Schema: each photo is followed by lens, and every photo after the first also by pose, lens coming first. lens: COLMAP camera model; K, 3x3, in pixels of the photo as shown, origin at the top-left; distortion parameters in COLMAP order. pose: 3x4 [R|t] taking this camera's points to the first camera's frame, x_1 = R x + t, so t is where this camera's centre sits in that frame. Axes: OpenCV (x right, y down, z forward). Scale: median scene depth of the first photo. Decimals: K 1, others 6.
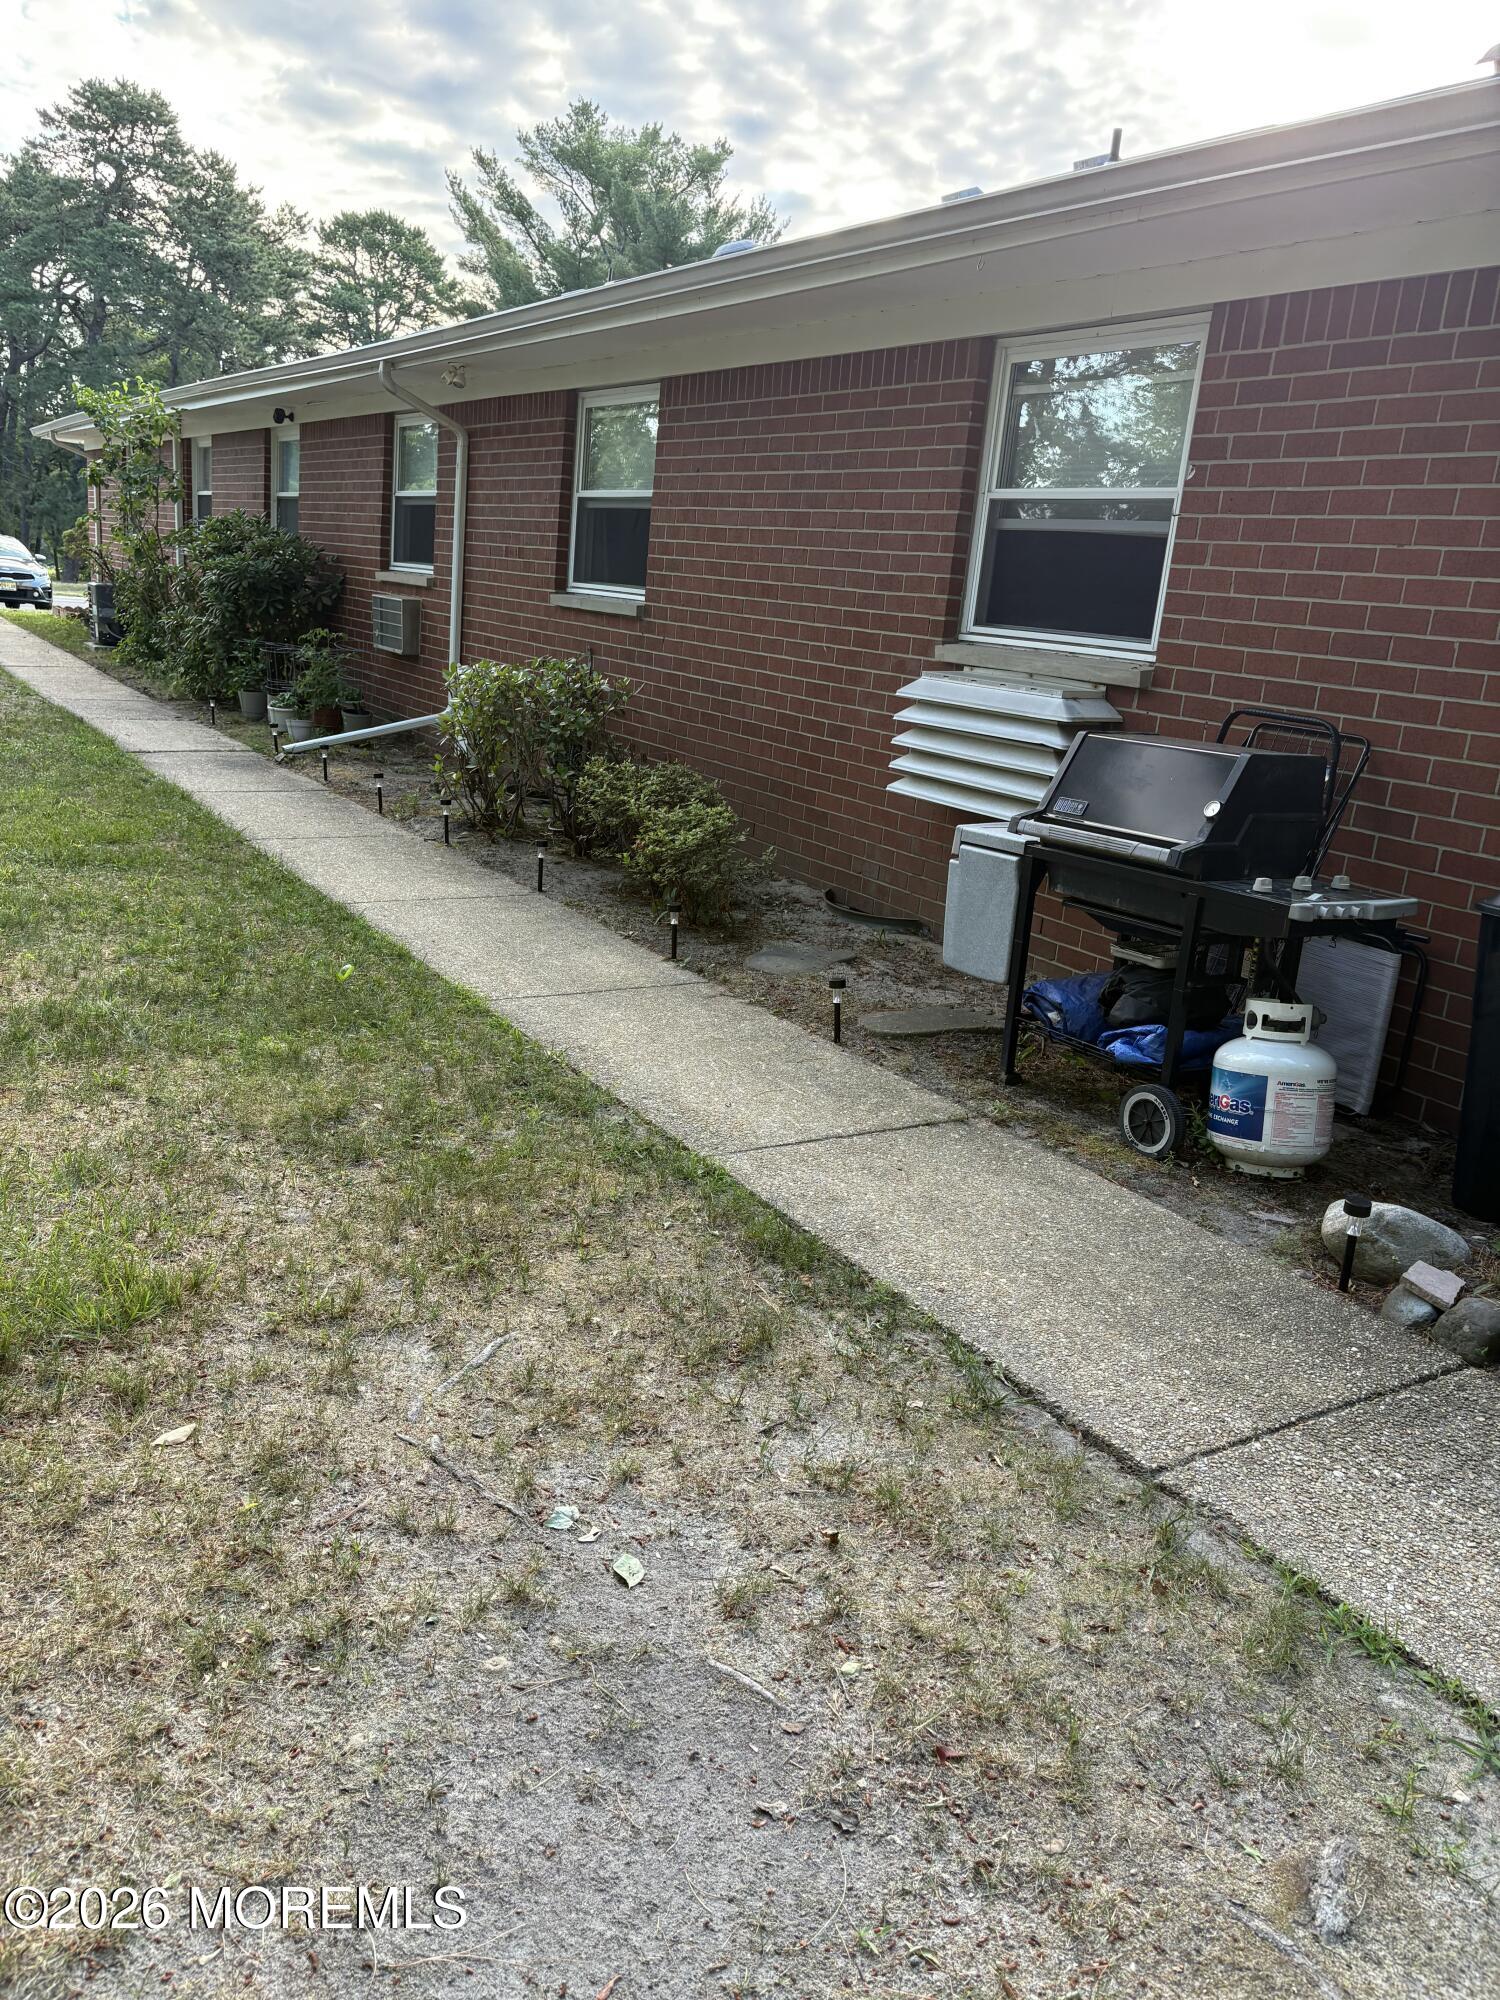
lens RADIAL K [[1550.9, 0, 754.1], [0, 1550.9, 1024.6], [0, 0, 1]] dist [-0.006149, 0.050152]
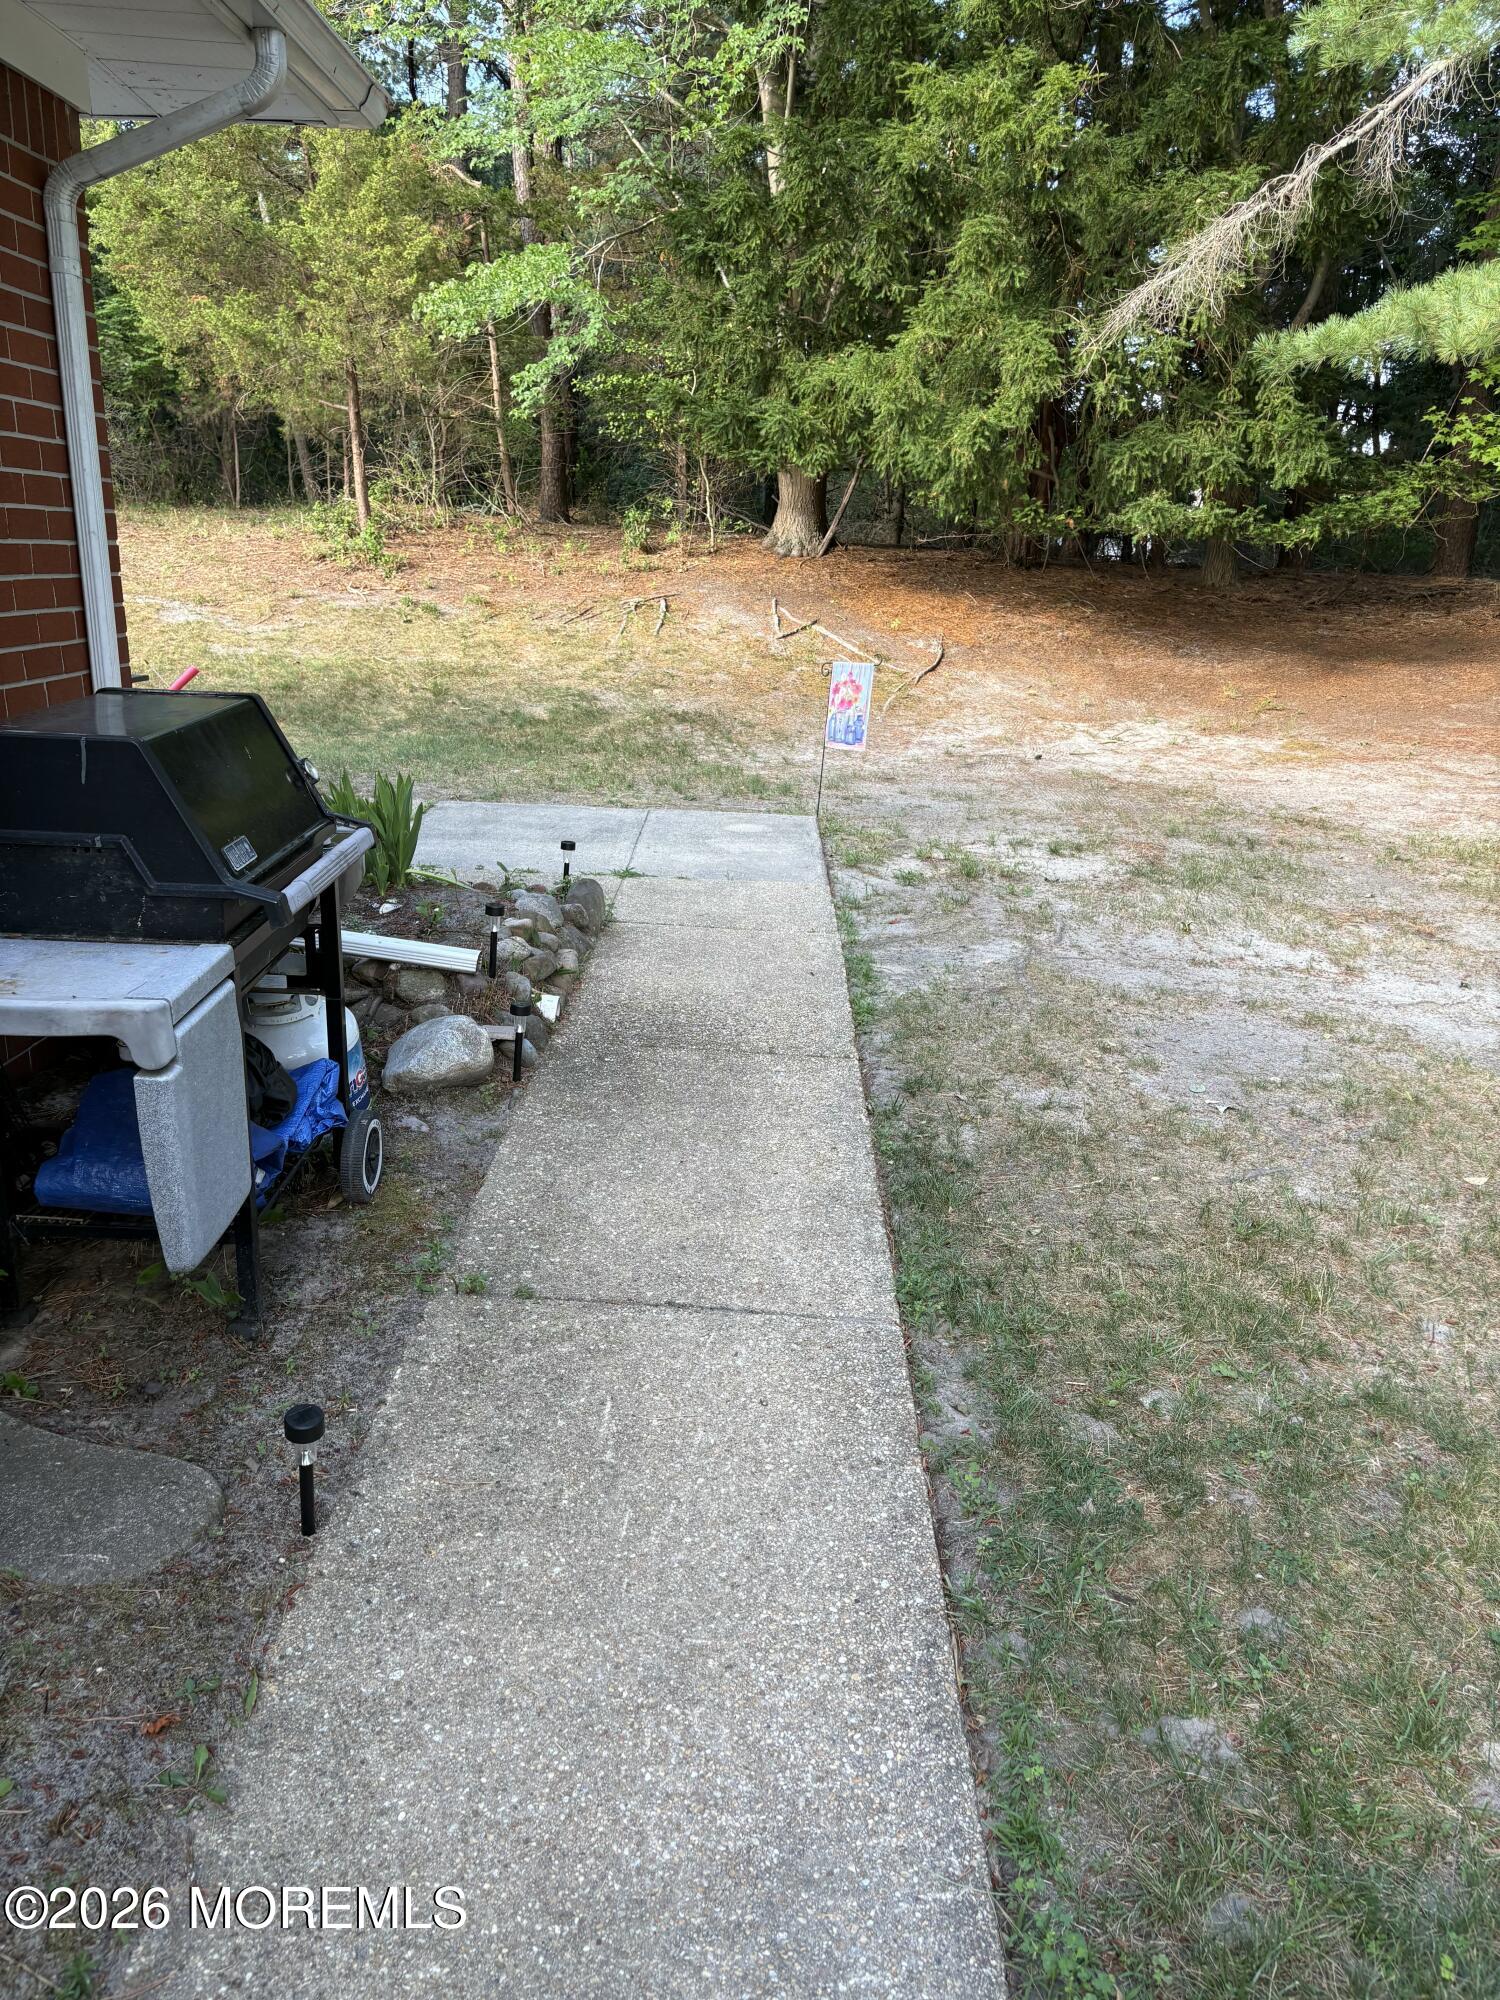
lens RADIAL K [[1567.8, 0, 727.7], [0, 1567.8, 1035.4], [0, 0, 1]] dist [-0.011508, 0.058107]
pose [[-0.835336, -0.262233, 0.483163, -0.303701], [0.053782, 0.835697, 0.546551, -0.463181], [-0.547102, 0.482539, -0.683985, 1.548242]]
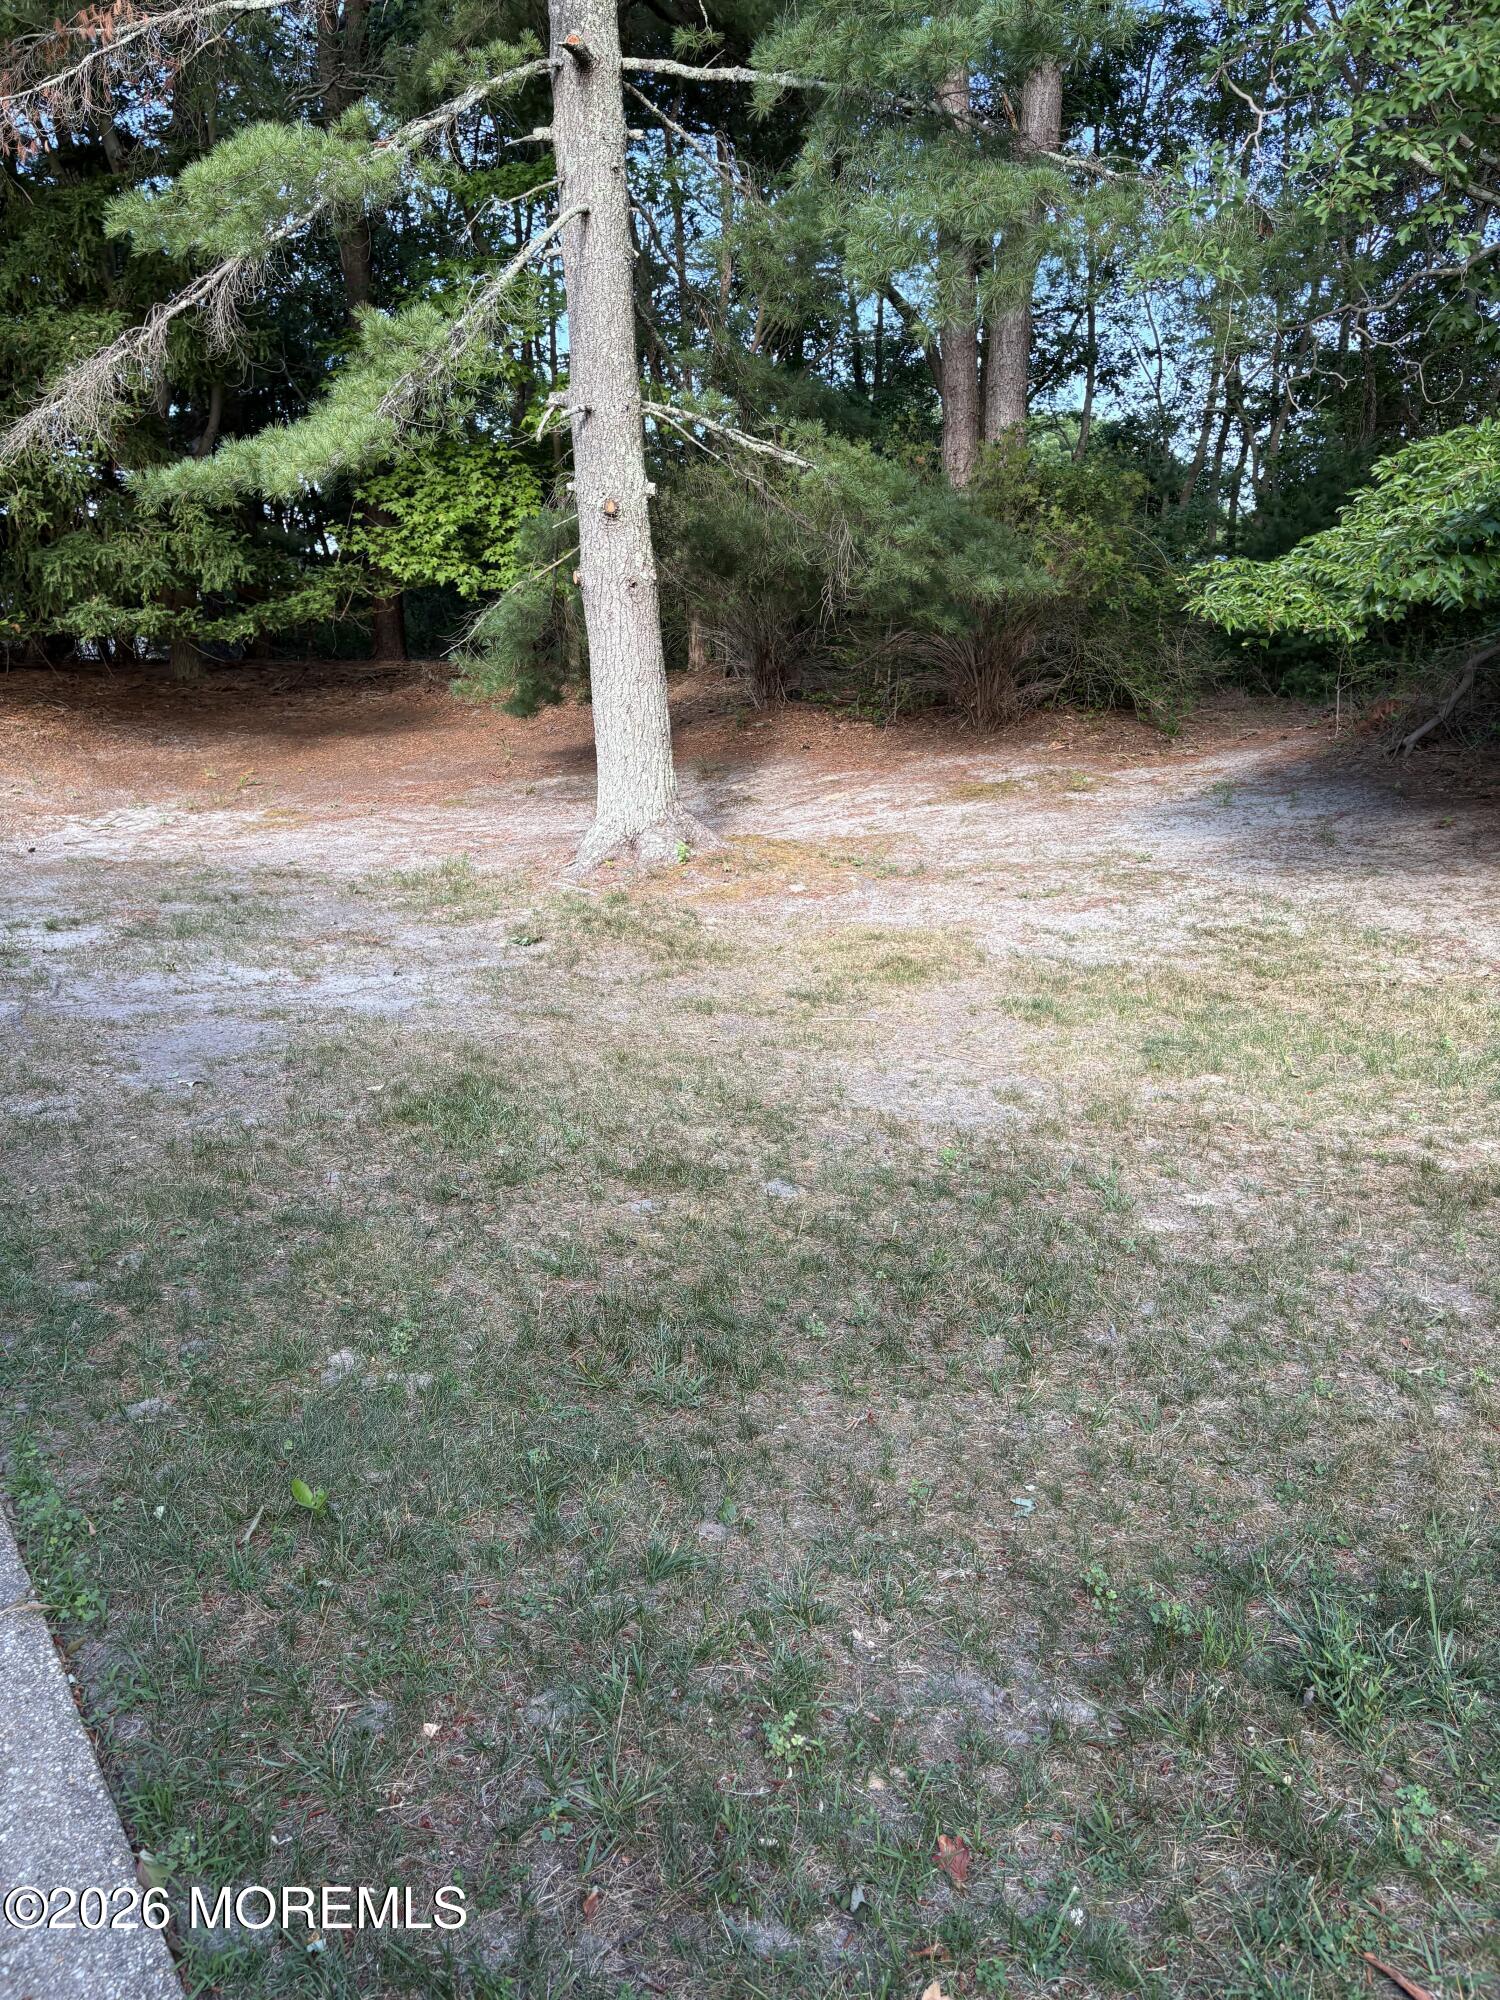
lens RADIAL K [[1550.9, 0, 754.1], [0, 1550.9, 1024.6], [0, 0, 1]] dist [-0.006149, 0.050152]
pose [[-0.997073, -0.050838, -0.057112, -0.488704], [-0.072380, 0.868333, 0.490671, -0.556673], [0.024648, 0.493369, -0.869471, 1.810334]]
